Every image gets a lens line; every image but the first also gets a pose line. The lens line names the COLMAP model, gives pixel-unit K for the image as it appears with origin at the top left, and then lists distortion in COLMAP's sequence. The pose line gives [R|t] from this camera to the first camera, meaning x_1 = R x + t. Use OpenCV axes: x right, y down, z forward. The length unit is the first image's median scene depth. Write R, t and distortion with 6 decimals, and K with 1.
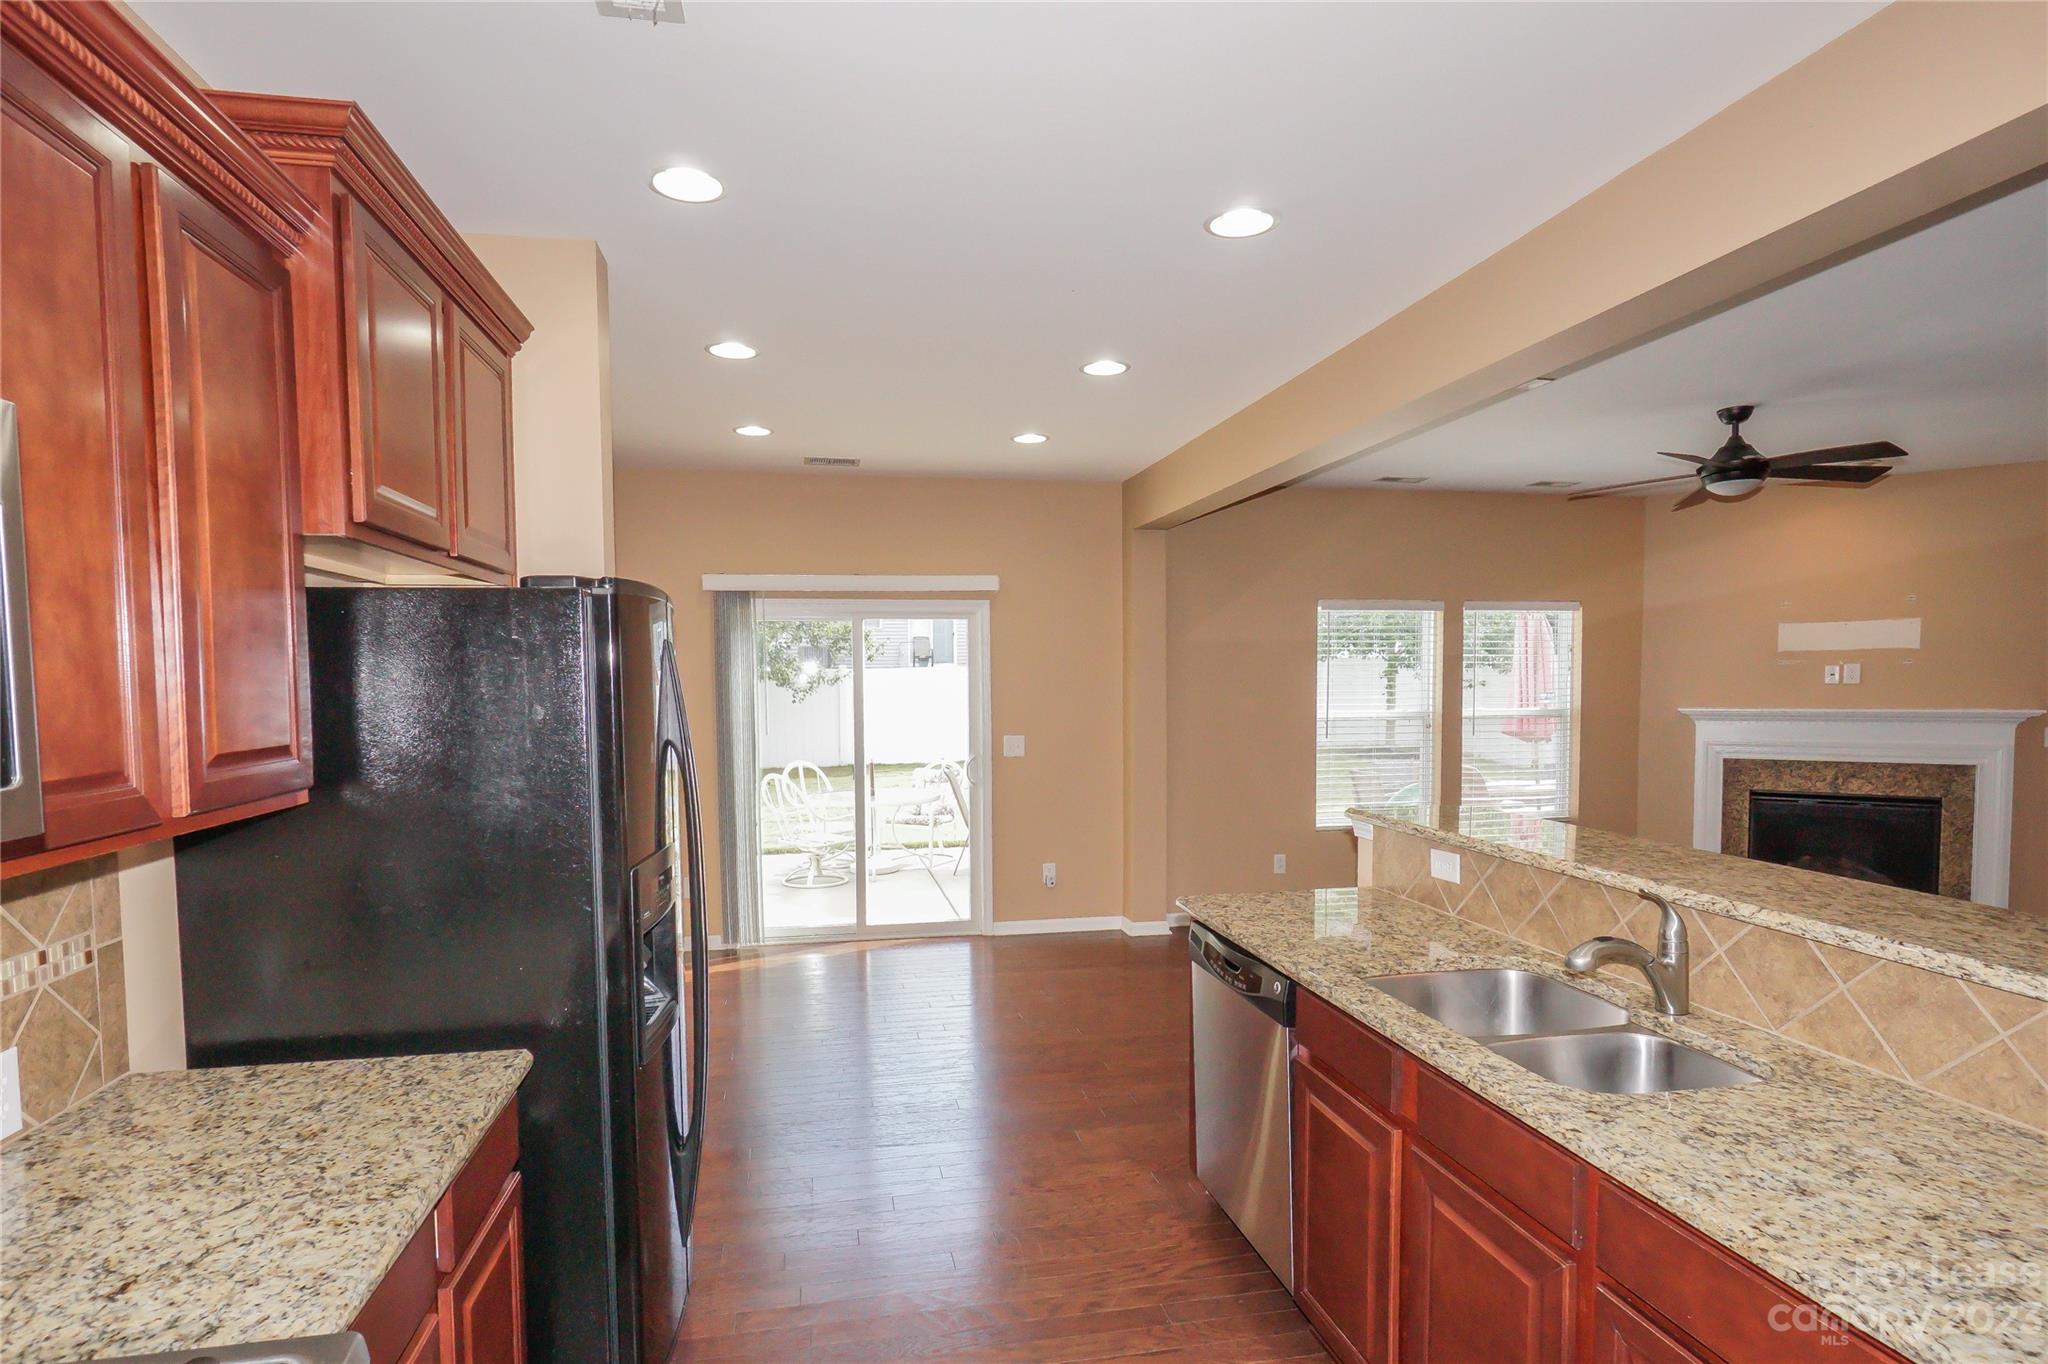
lens RADIAL K [[1028.9, 0, 1009.0], [0, 1028.9, 712.2], [0, 0, 1]] dist [-0.005660, 0.002390]
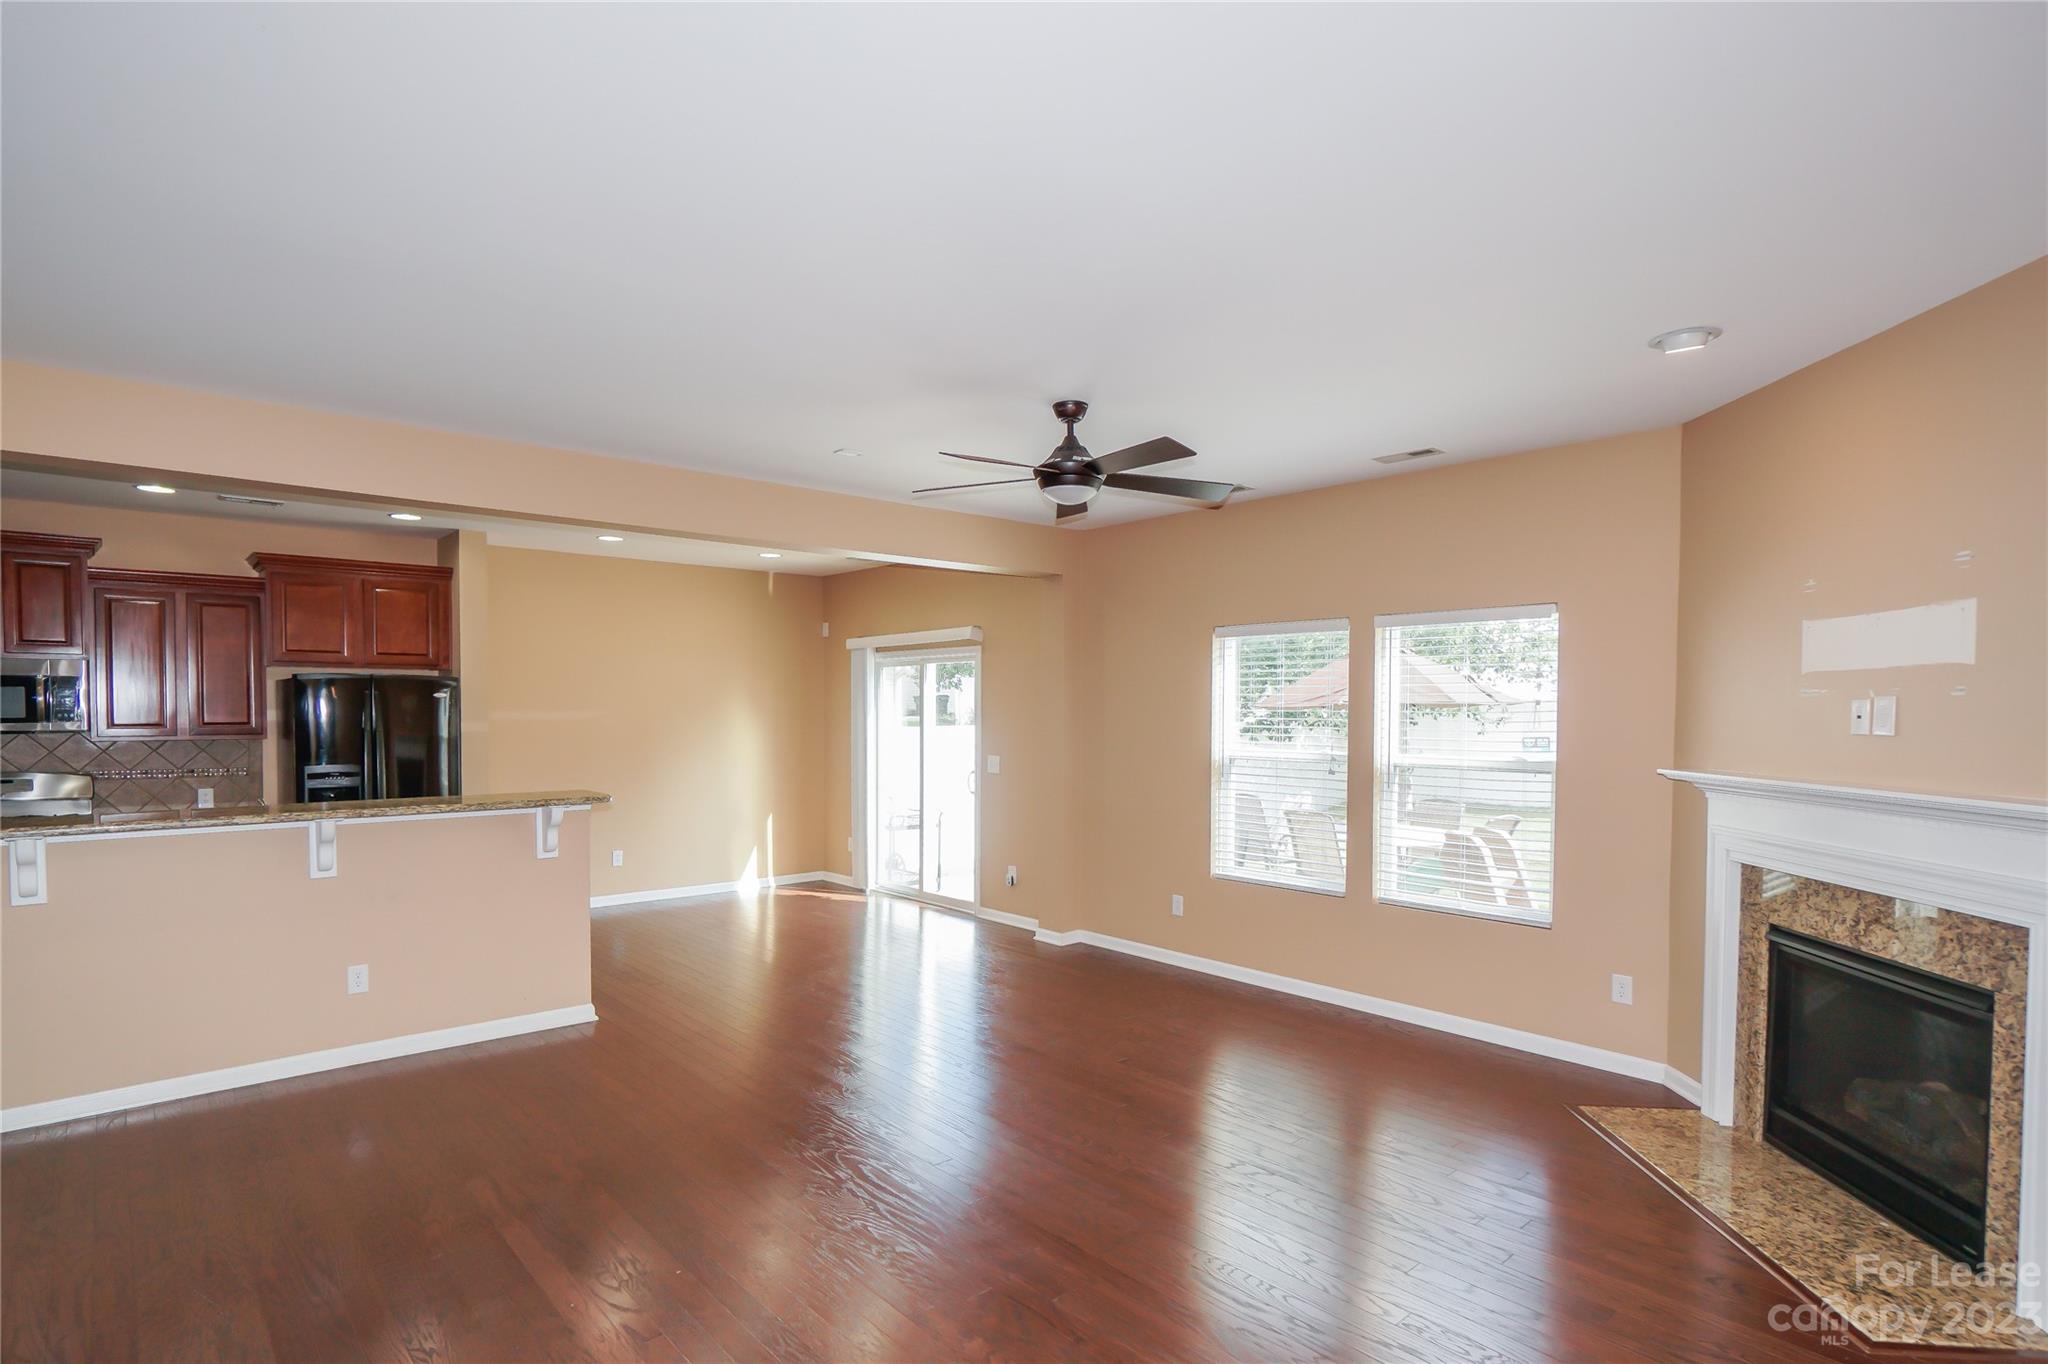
lens RADIAL K [[1028.9, 0, 984.8], [0, 1028.9, 741.9], [0, 0, 1]] dist [-0.005660, 0.002390]
pose [[0.507884, 0.037417, -0.860612, 1.050616], [-0.036859, 0.999085, 0.021685, -0.020031], [0.860636, 0.020708, 0.508799, 0.375392]]
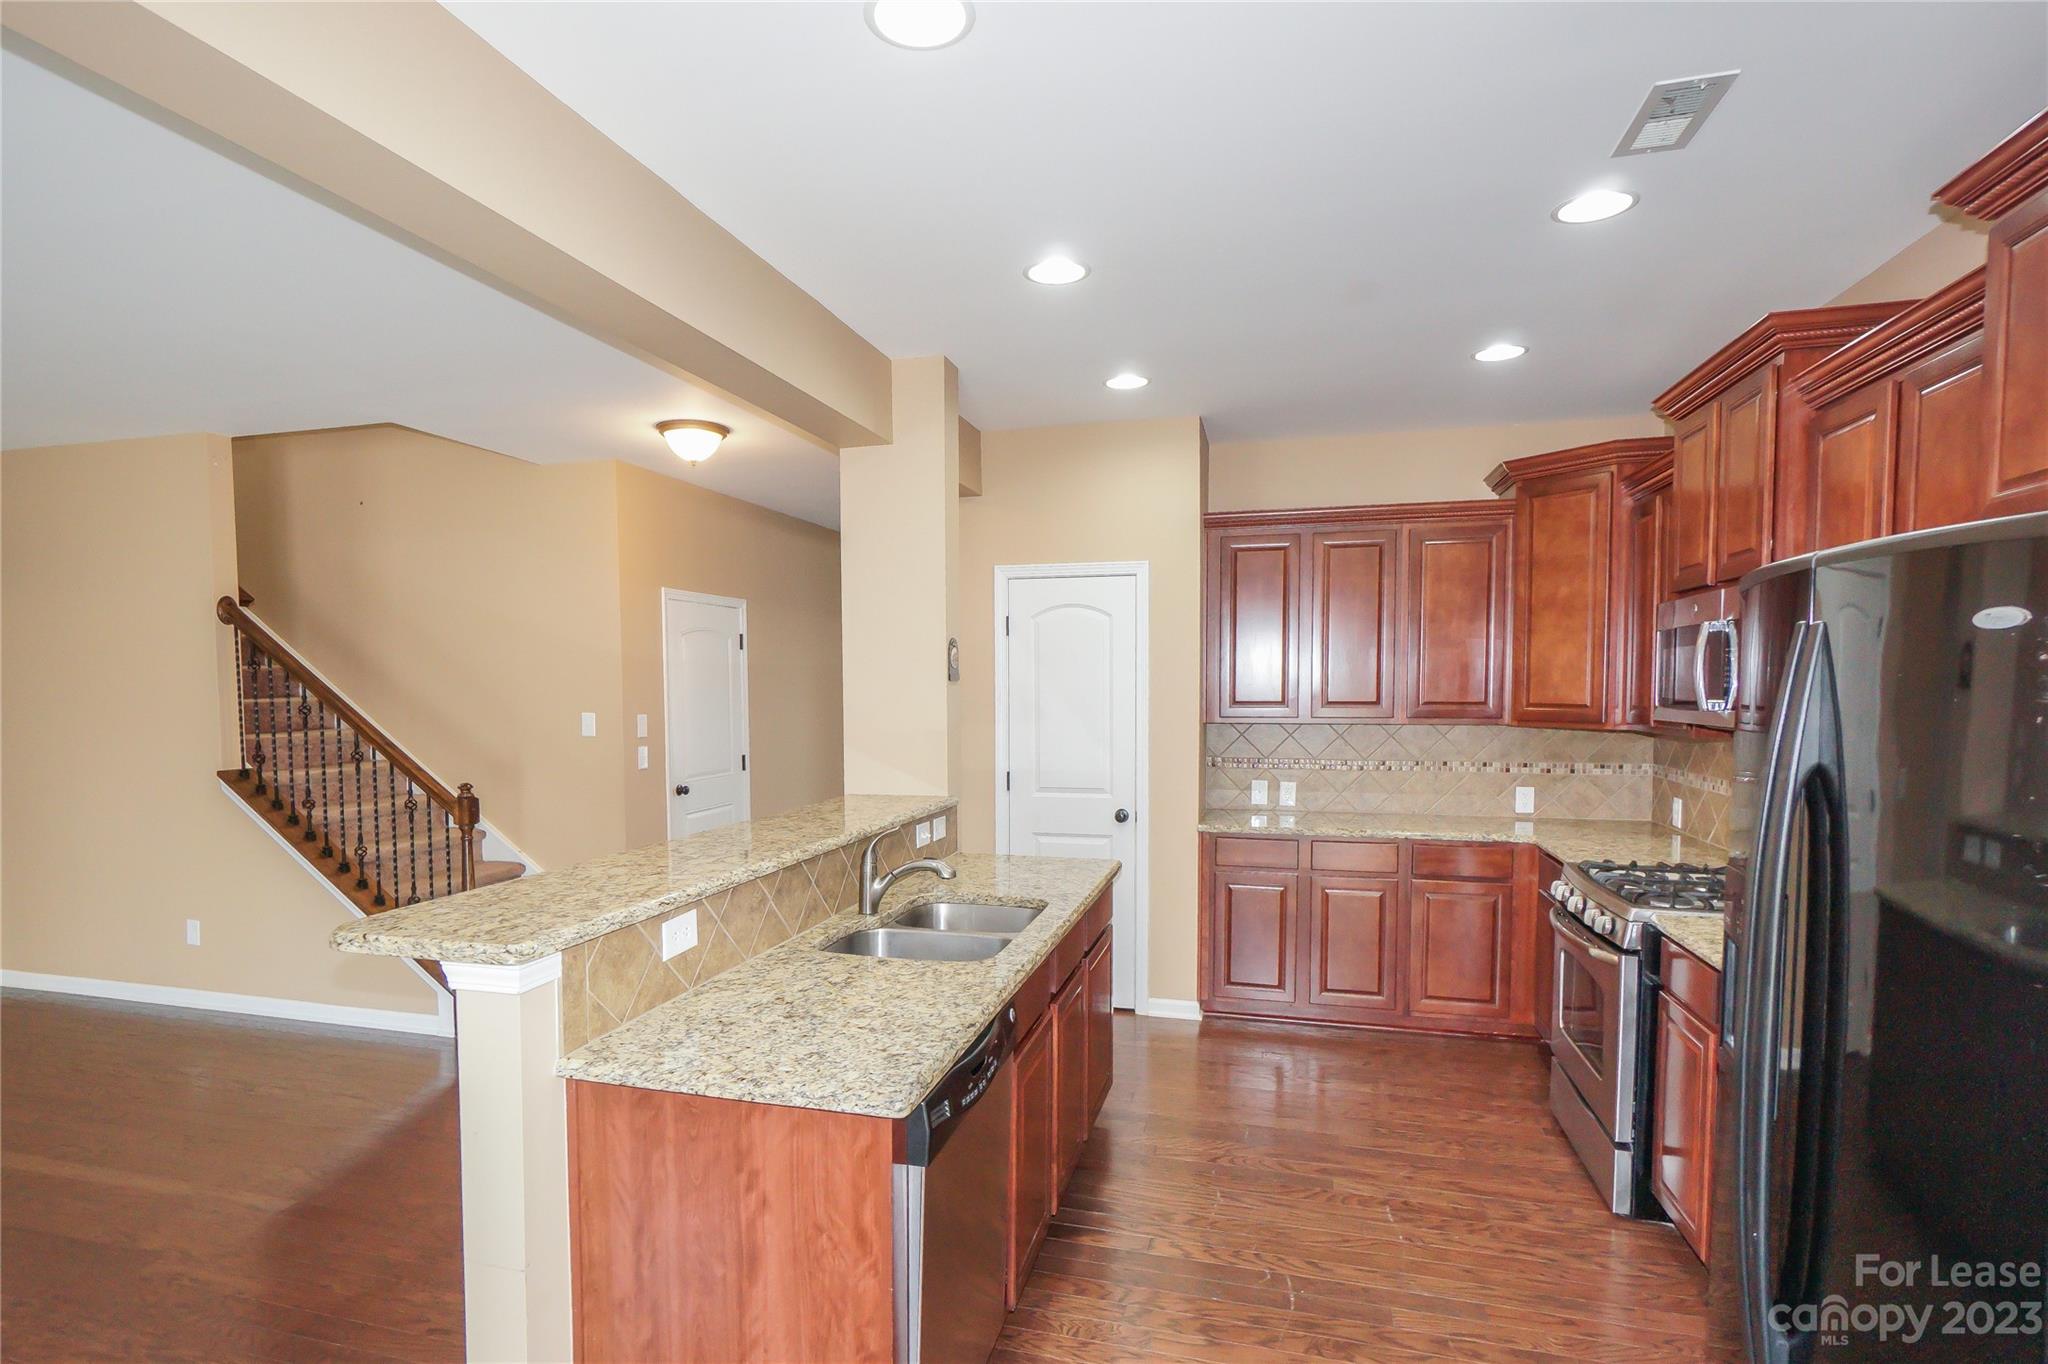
lens RADIAL K [[1037.9, 0, 1000.2], [0, 1037.9, 736.3], [0, 0, 1]] dist [-0.003654, 0.000057]
pose [[-0.901365, -0.009023, 0.432966, -0.051339], [0.026733, 0.996717, 0.076427, -0.021051], [-0.432234, 0.080463, -0.898165, 0.700452]]
